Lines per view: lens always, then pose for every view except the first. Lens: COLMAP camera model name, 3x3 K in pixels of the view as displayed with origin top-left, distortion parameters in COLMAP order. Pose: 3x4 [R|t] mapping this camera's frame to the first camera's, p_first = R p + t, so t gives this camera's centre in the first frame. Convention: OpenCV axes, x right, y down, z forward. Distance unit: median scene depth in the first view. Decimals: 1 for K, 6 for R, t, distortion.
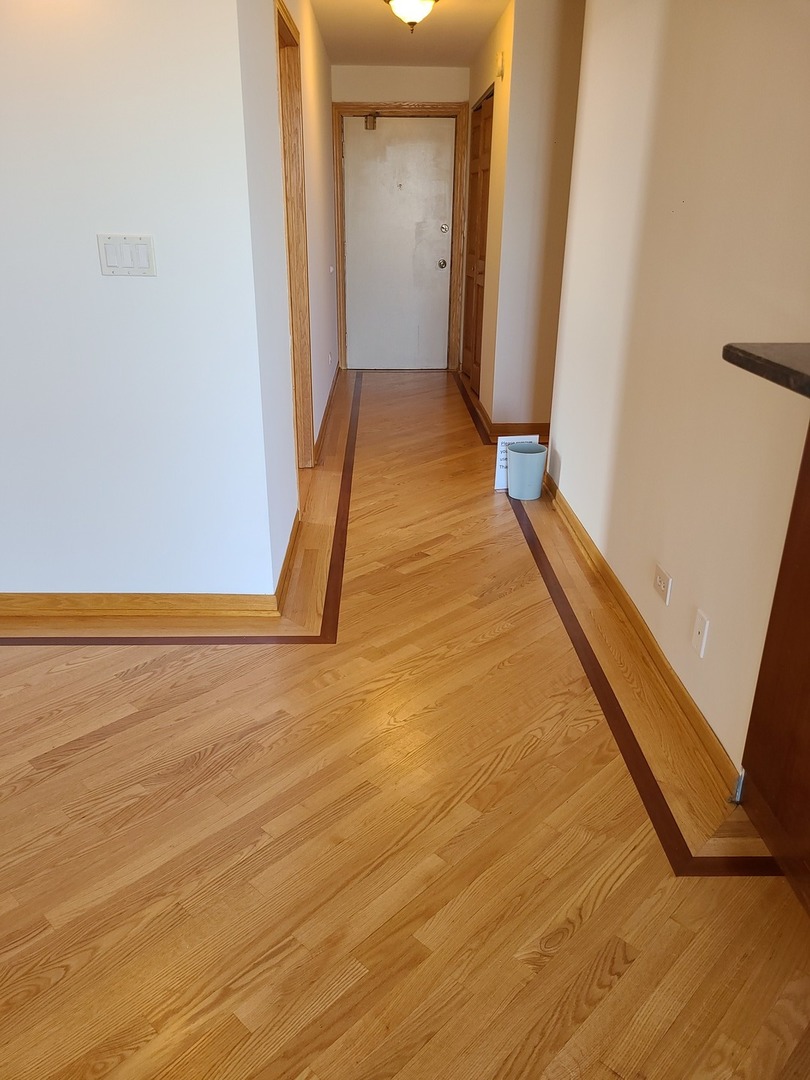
lens RADIAL K [[811.6, 0, 403.6], [0, 811.6, 543.9], [0, 0, 1]] dist [0.060079, -0.036911]
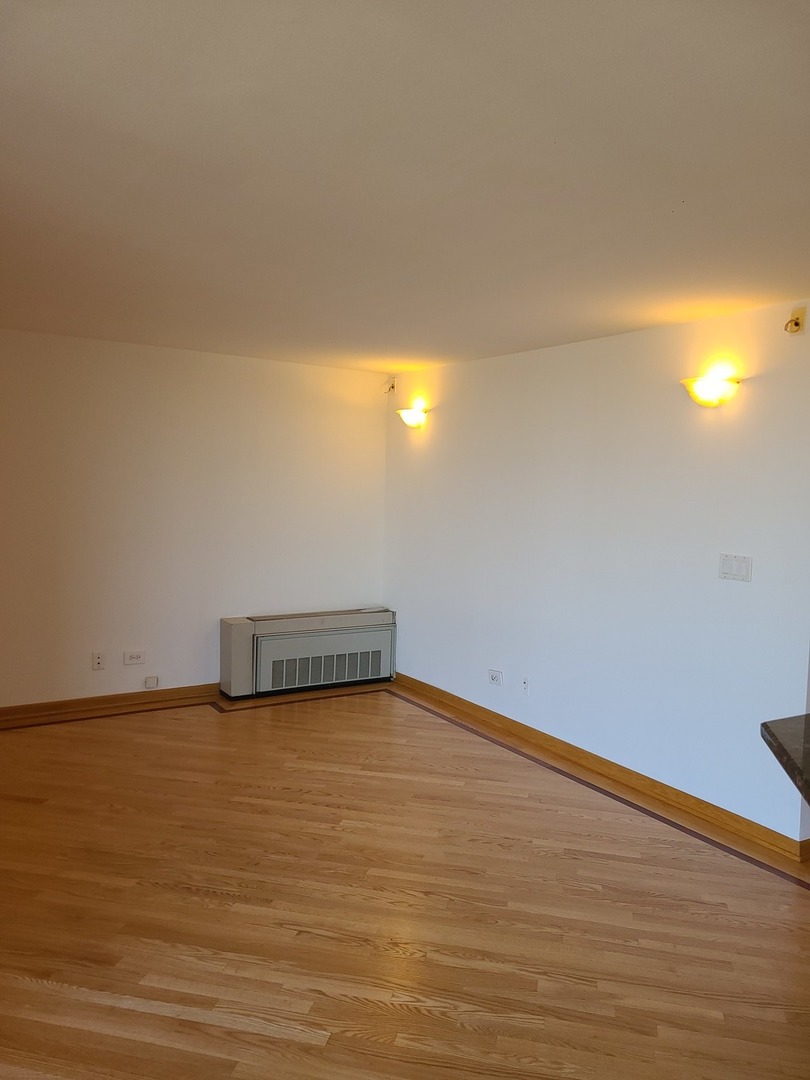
lens RADIAL K [[933.3, 0, 401.3], [0, 933.3, 540.8], [0, 0, 1]] dist [-0.000061, 0.000500]
pose [[0.494180, 0.074781, -0.866137, 0.765166], [-0.356763, 0.925981, -0.123606, 0.034062], [0.792784, 0.370090, 0.484281, -0.310622]]
